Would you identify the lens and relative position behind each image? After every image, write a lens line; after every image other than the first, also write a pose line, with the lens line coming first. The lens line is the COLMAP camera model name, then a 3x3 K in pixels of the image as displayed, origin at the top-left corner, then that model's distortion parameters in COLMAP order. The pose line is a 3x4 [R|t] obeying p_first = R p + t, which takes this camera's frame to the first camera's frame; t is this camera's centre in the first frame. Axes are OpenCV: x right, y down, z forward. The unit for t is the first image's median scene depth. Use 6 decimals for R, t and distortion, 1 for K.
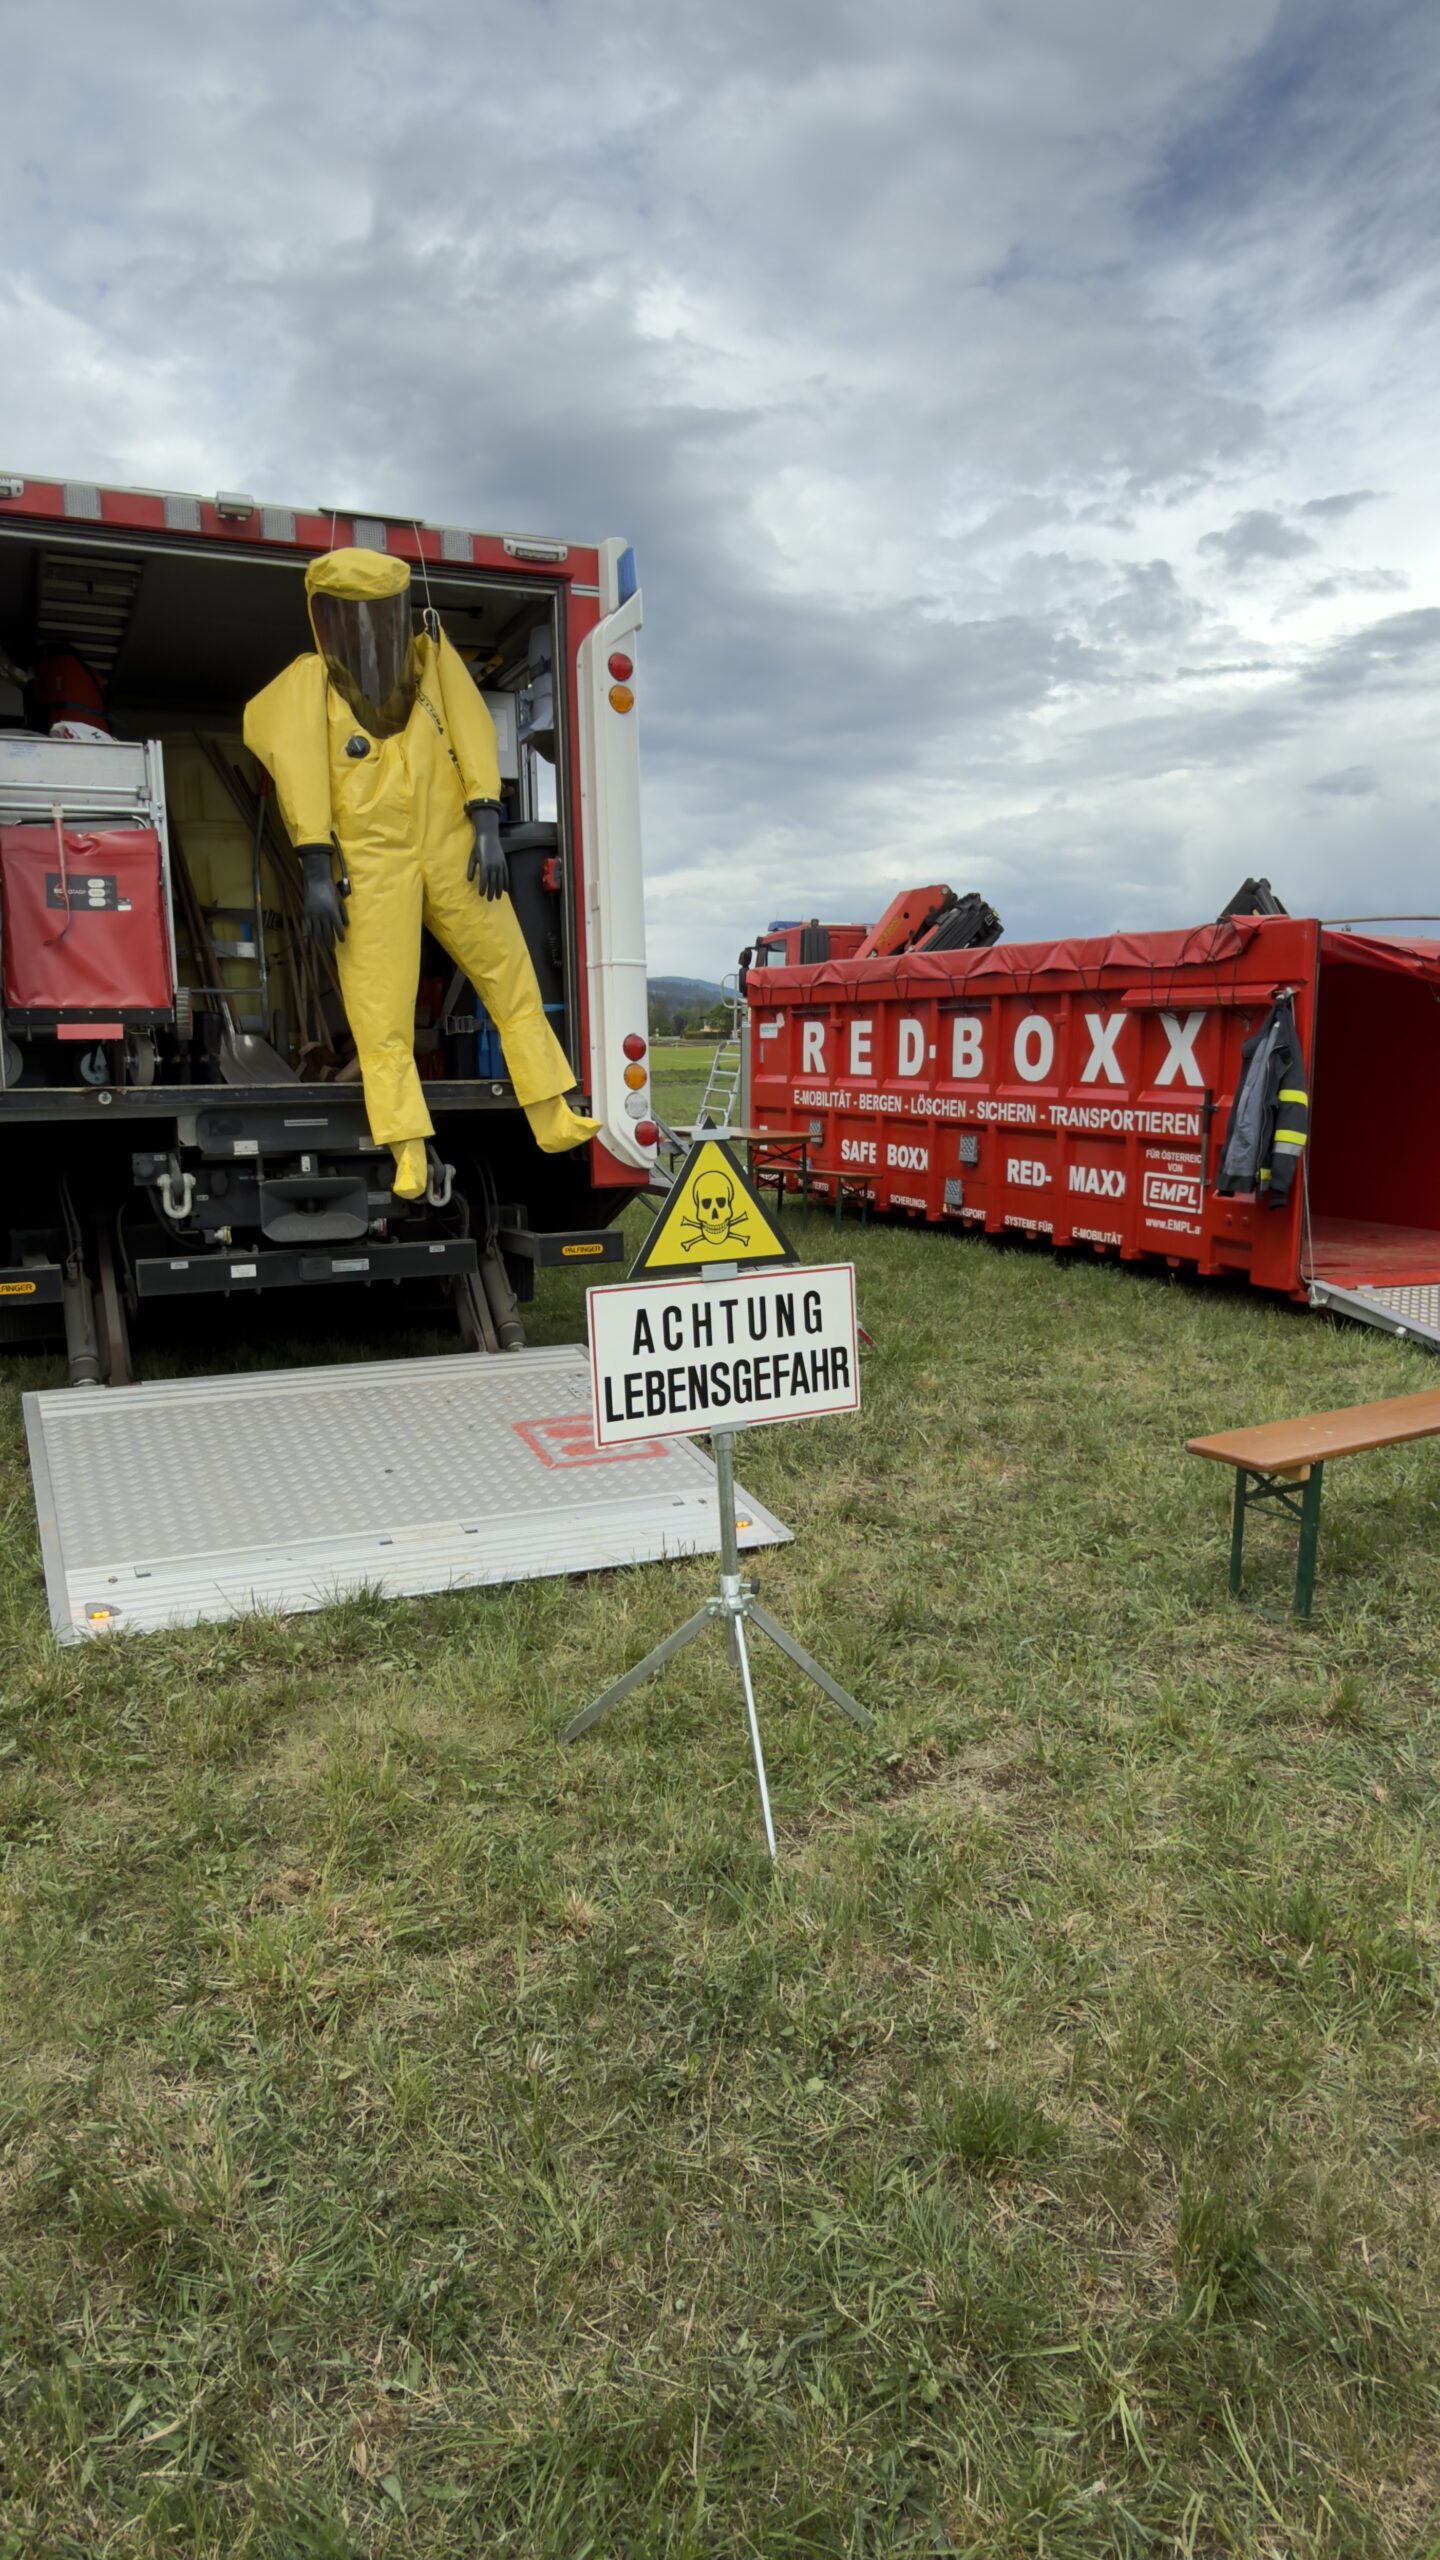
lens RADIAL K [[1635.6, 0, 770.9], [0, 1635.6, 1288.6], [0, 0, 1]] dist [-0.010952, 0.000834]
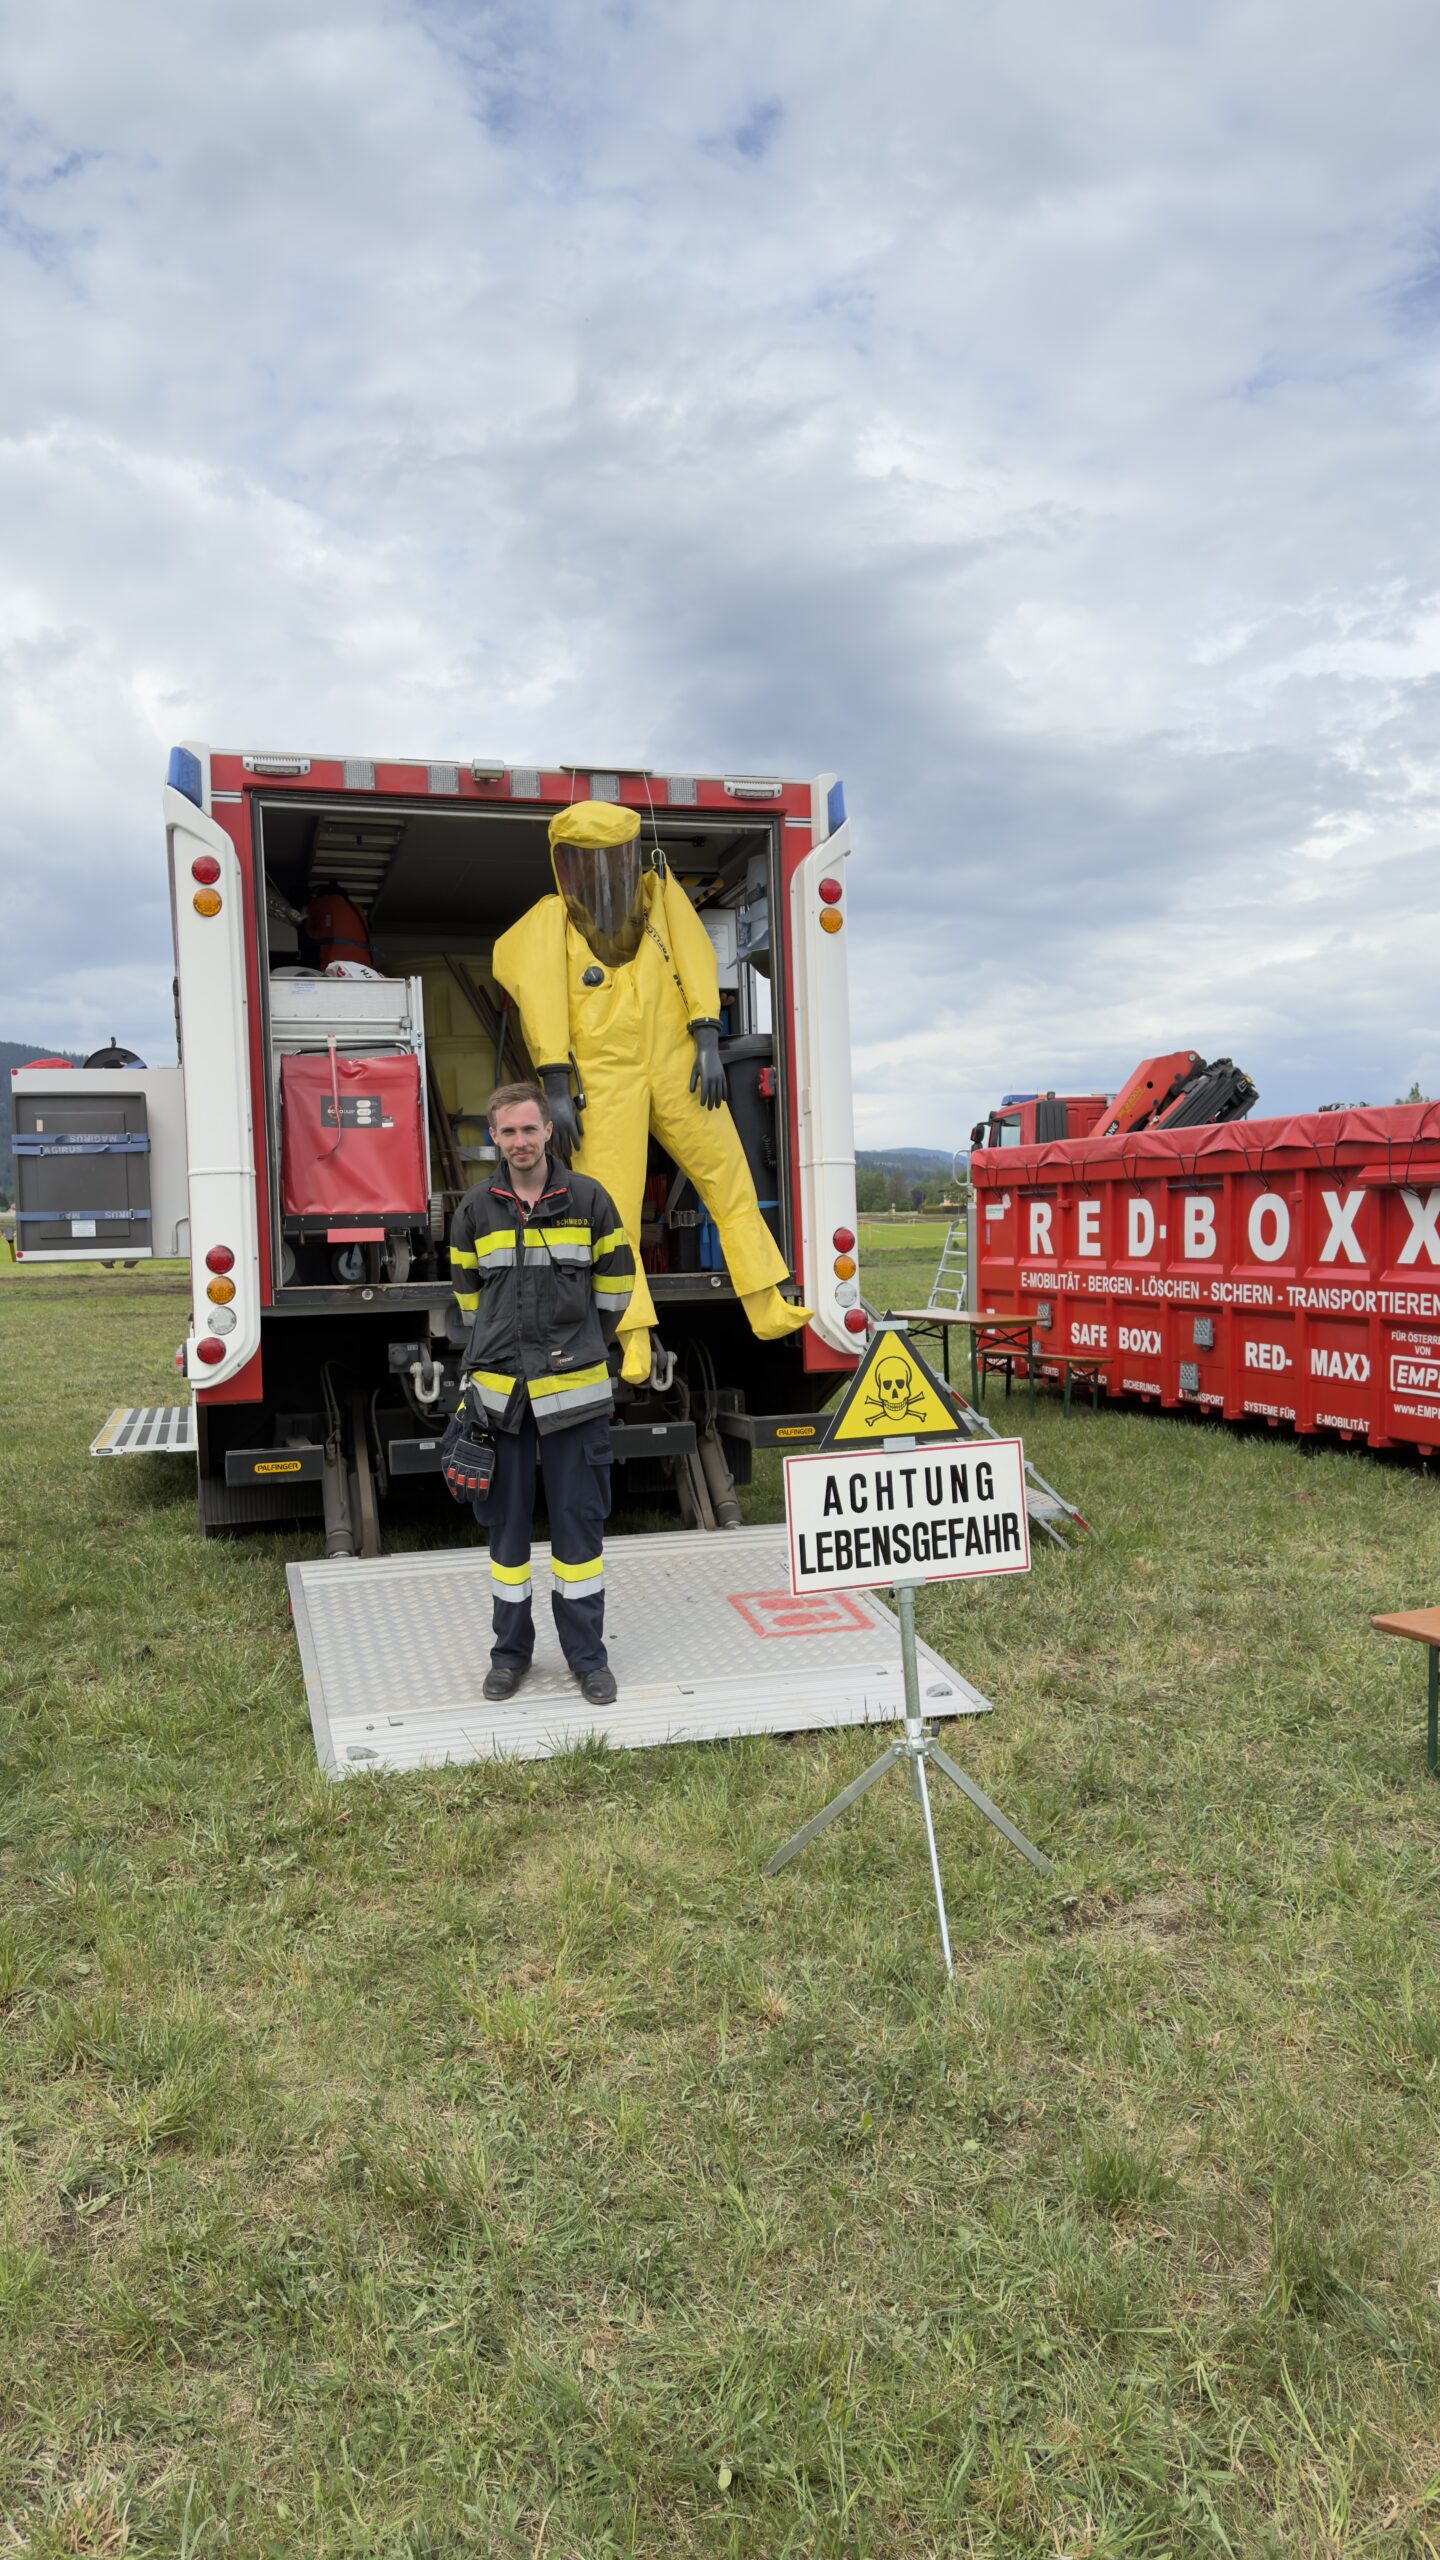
lens RADIAL K [[1762.0, 0, 722.1], [0, 1762.0, 1282.1], [0, 0, 1]] dist [0.047115, -0.006785]
pose [[0.986339, -0.013137, -0.164204, 0.027823], [-0.005594, 0.993569, -0.113089, 0.009439], [0.164633, 0.112463, 0.979922, -0.137883]]
